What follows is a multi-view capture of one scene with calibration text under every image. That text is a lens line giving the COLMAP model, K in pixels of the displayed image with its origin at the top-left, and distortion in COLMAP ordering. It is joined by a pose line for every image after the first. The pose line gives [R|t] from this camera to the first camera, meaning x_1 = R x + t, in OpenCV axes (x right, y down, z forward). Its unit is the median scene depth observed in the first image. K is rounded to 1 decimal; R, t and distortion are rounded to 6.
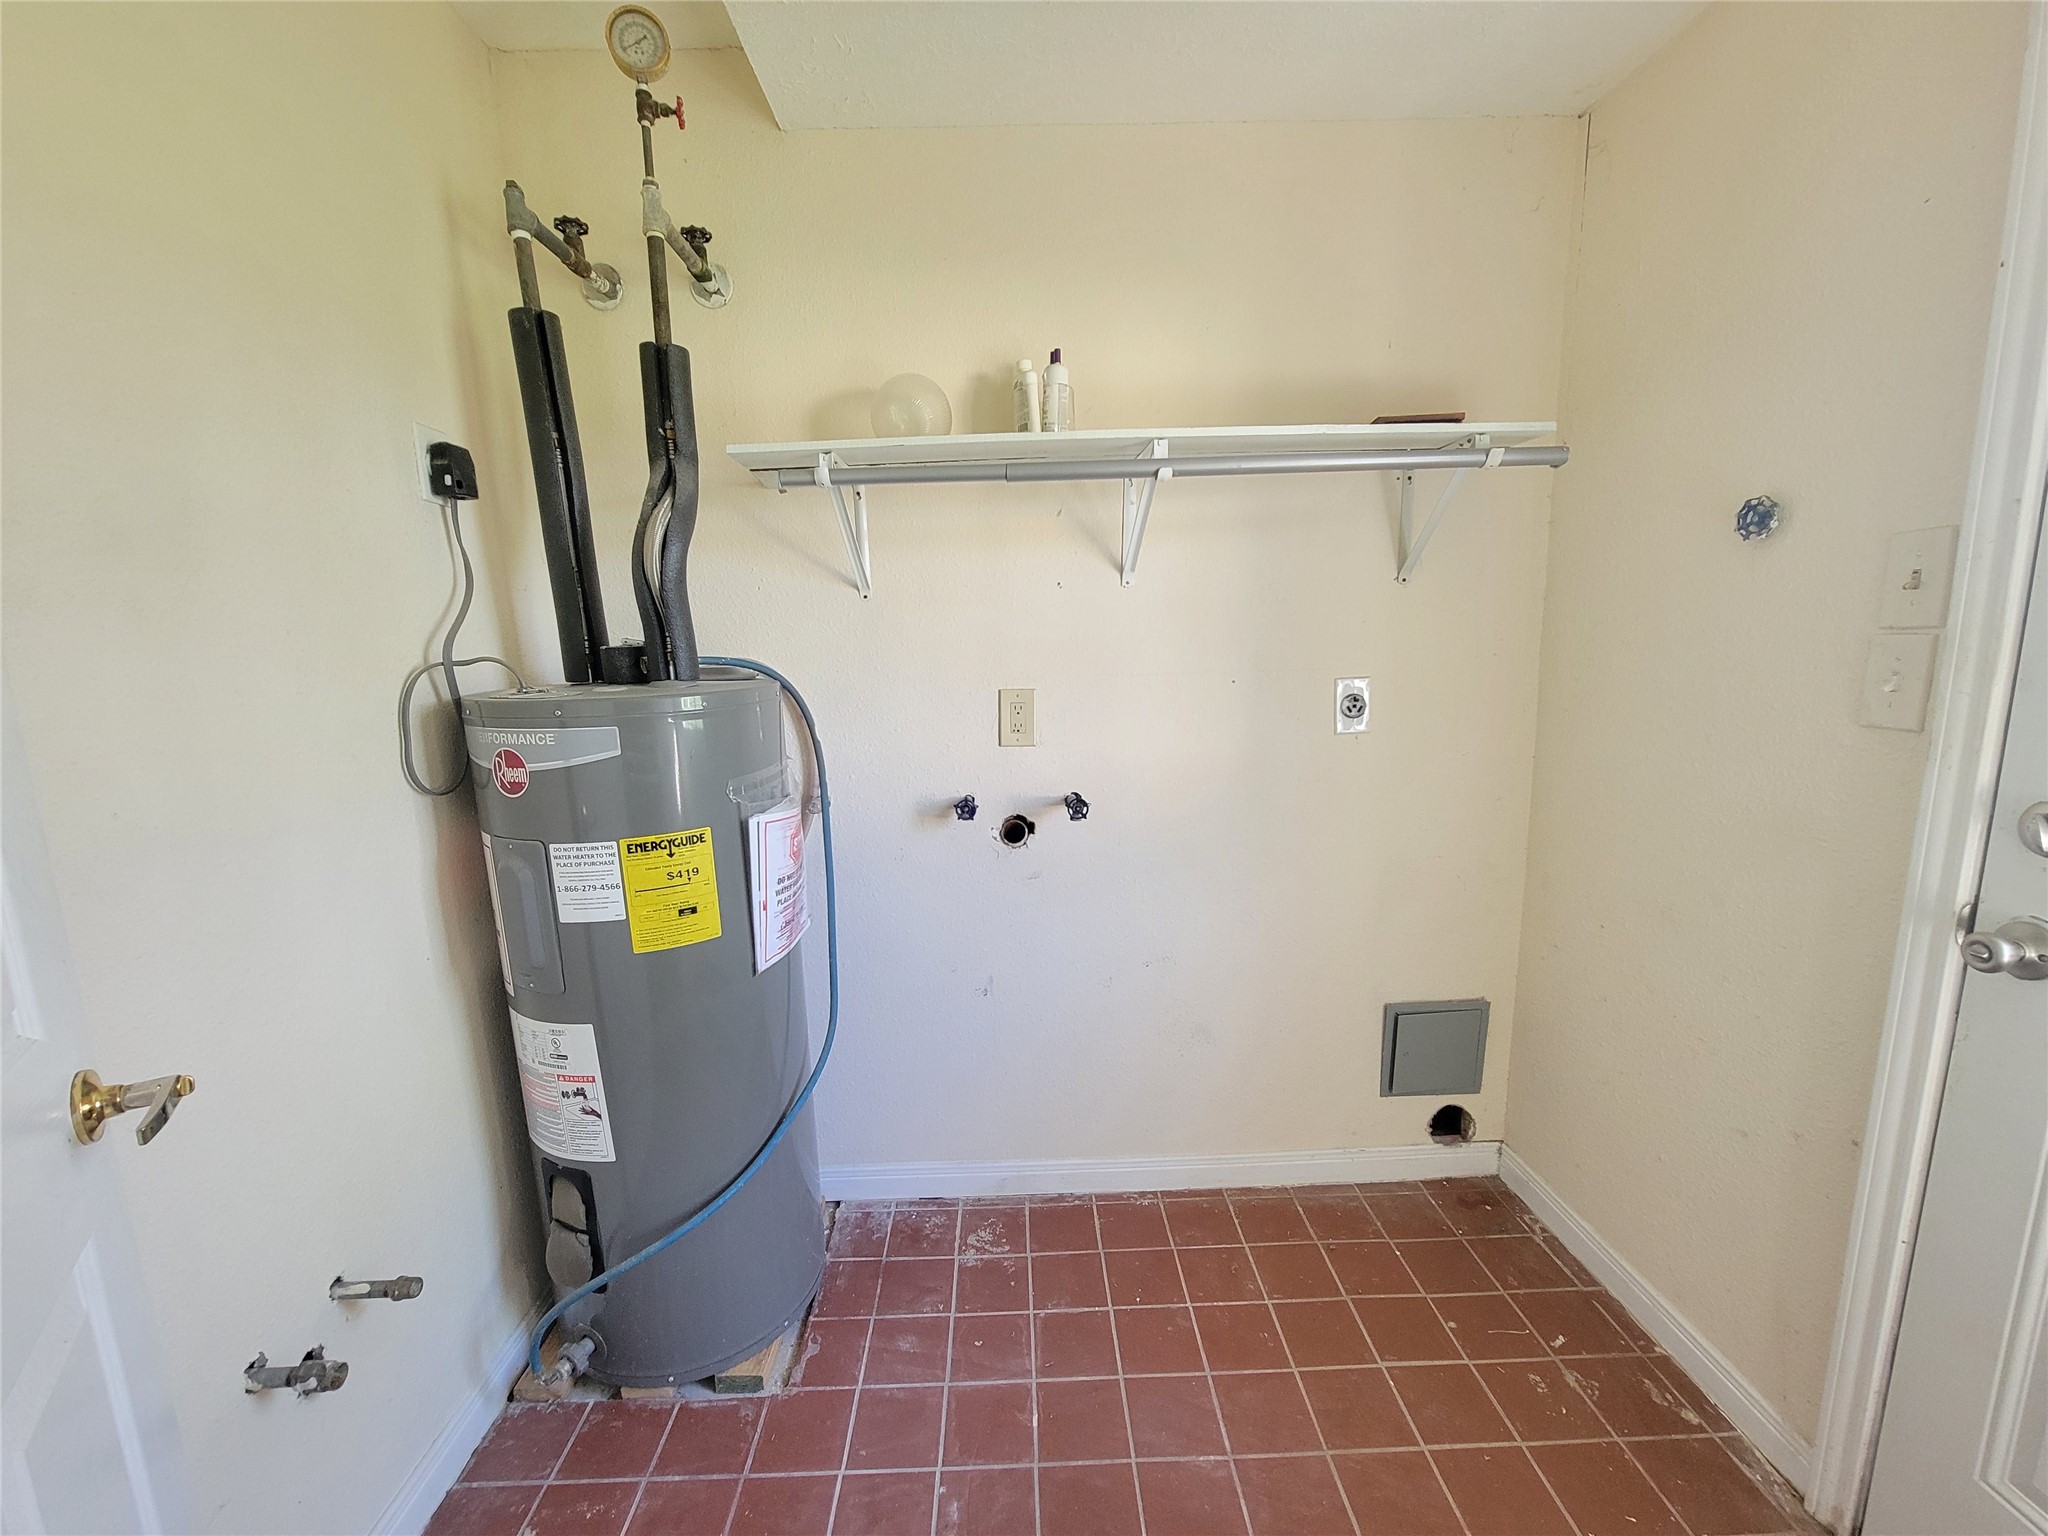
lens RADIAL K [[833.1, 0, 1014.0], [0, 833.1, 793.4], [0, 0, 1]] dist [-0.002570, -0.000247]
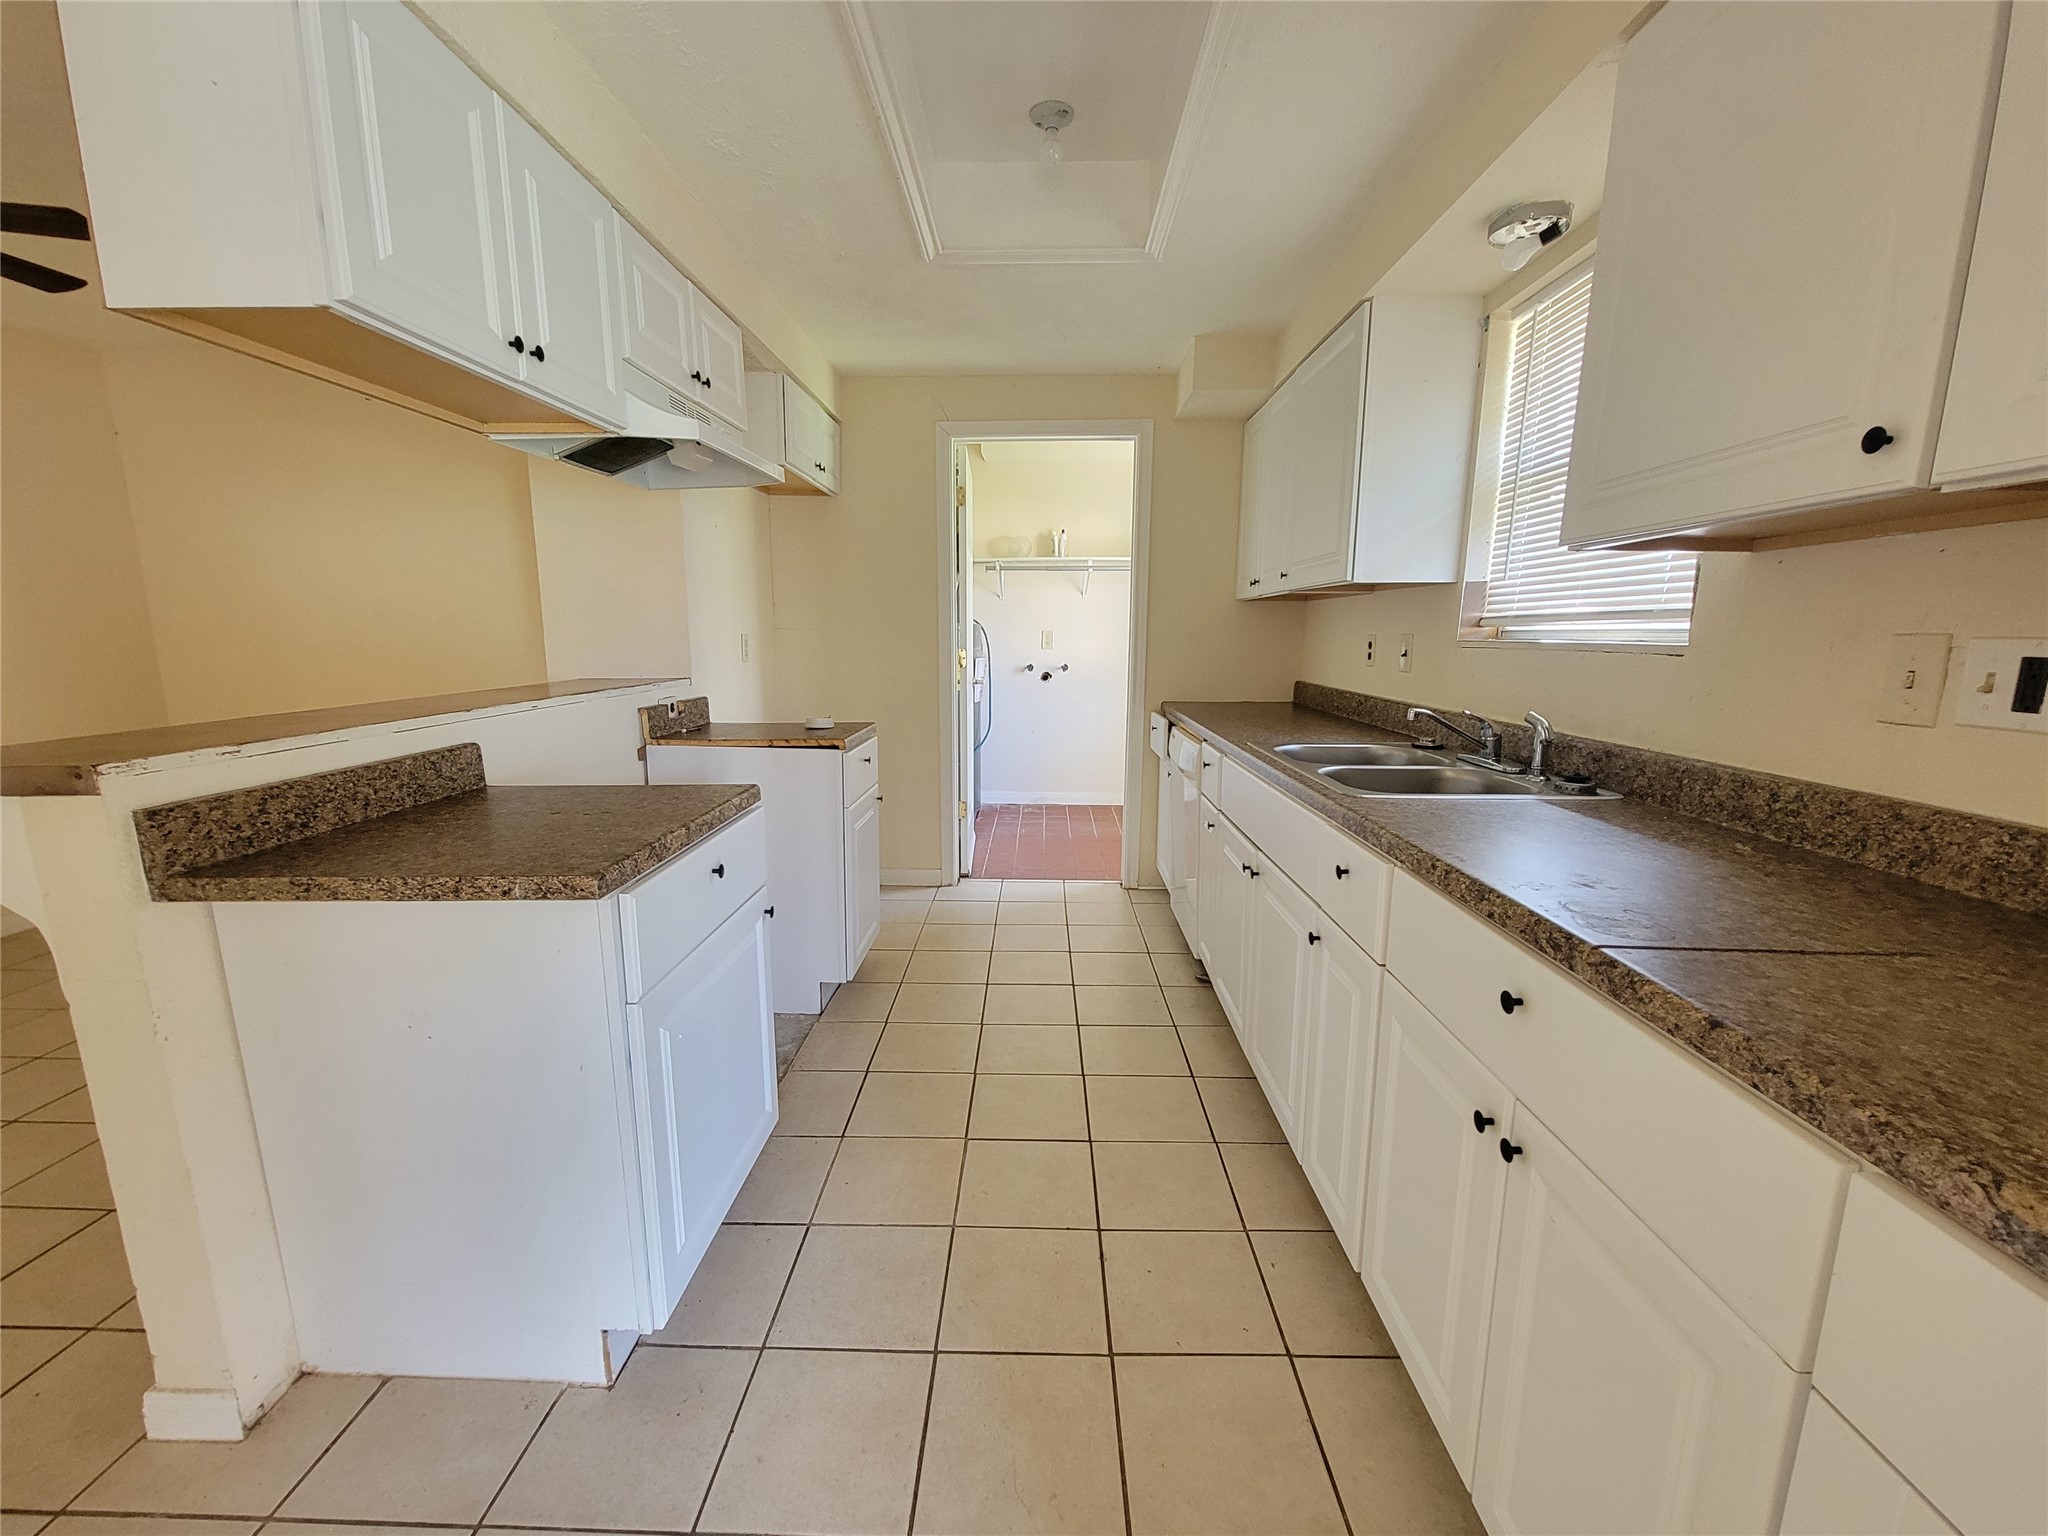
lens RADIAL K [[833.1, 0, 1014.0], [0, 833.1, 793.4], [0, 0, 1]] dist [-0.002570, -0.000247]
pose [[0.998587, 0.040080, -0.034899, 0.011270], [-0.039287, 0.998961, 0.023114, 0.463708], [0.035790, -0.021710, 0.999123, -2.379233]]
